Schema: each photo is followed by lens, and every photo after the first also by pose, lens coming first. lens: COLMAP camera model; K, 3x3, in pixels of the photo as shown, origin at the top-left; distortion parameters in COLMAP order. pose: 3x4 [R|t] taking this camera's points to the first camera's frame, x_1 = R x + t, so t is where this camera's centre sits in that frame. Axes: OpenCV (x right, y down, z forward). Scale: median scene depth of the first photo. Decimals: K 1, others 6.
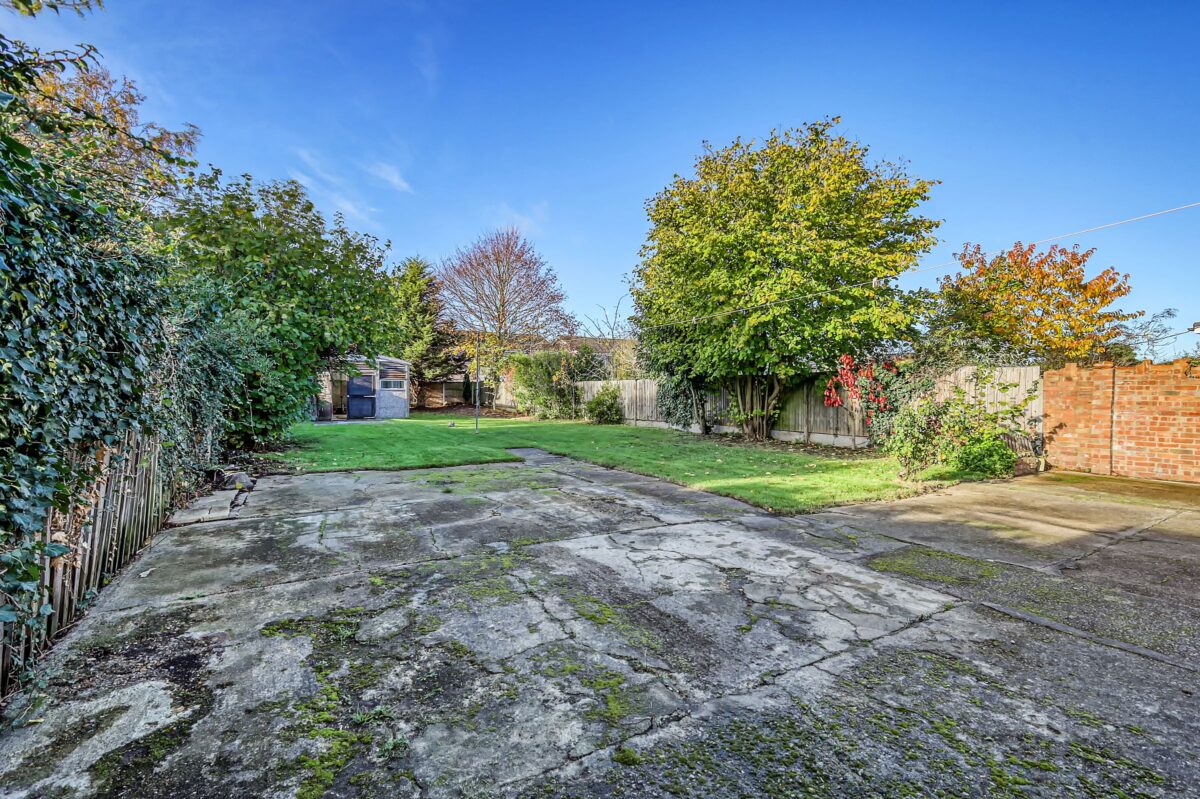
lens RADIAL K [[526.2, 0, 603.7], [0, 526.2, 394.9], [0, 0, 1]] dist [0.003971, 0.000793]
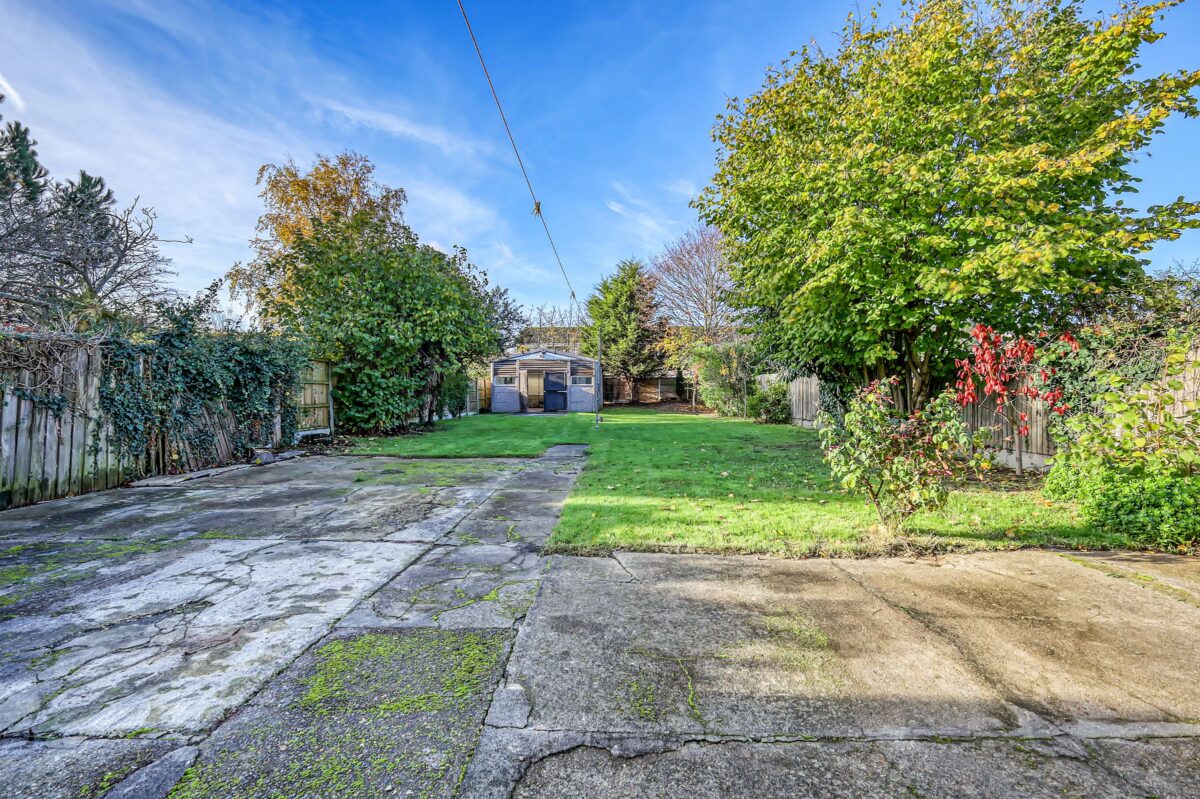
lens RADIAL K [[526.2, 0, 603.7], [0, 526.2, 394.9], [0, 0, 1]] dist [0.003971, 0.000793]
pose [[0.856287, 0.002276, -0.516495, 1.082473], [0.001682, 0.999973, 0.007196, 0.009599], [0.516497, -0.007031, 0.856260, 0.580603]]
